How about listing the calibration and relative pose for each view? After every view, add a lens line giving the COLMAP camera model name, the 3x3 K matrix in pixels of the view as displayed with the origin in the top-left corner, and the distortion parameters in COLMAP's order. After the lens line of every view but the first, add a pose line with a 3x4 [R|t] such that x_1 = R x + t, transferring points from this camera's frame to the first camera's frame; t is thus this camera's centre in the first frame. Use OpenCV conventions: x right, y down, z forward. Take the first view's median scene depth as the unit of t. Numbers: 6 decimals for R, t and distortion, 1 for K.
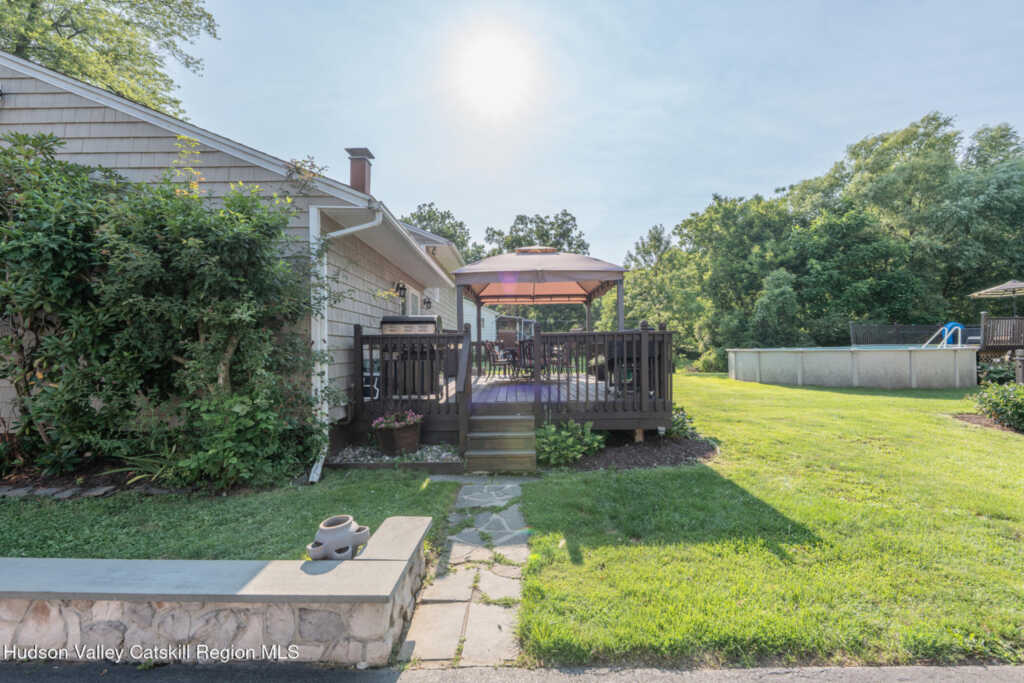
lens RADIAL K [[398.7, 0, 516.0], [0, 398.7, 346.8], [0, 0, 1]] dist [0.000571, 0.000324]
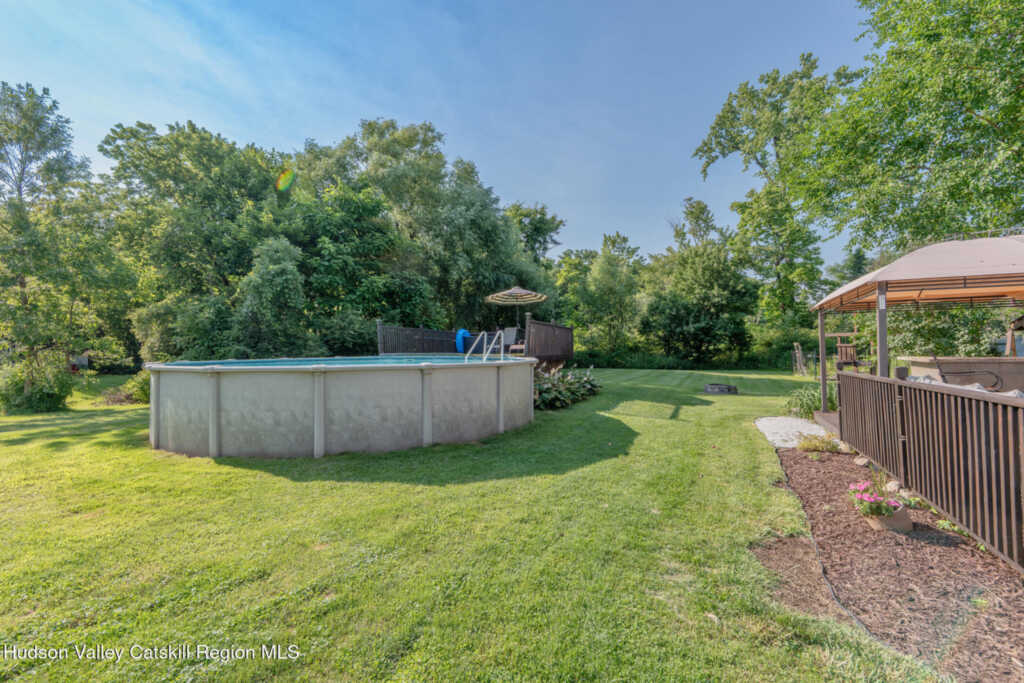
lens RADIAL K [[398.7, 0, 516.0], [0, 398.7, 346.8], [0, 0, 1]] dist [0.000571, 0.000324]
pose [[0.446523, 0.015213, 0.894643, 0.240270], [-0.006293, 0.999884, -0.013861, -0.007213], [-0.894750, 0.000559, 0.446567, 0.347900]]
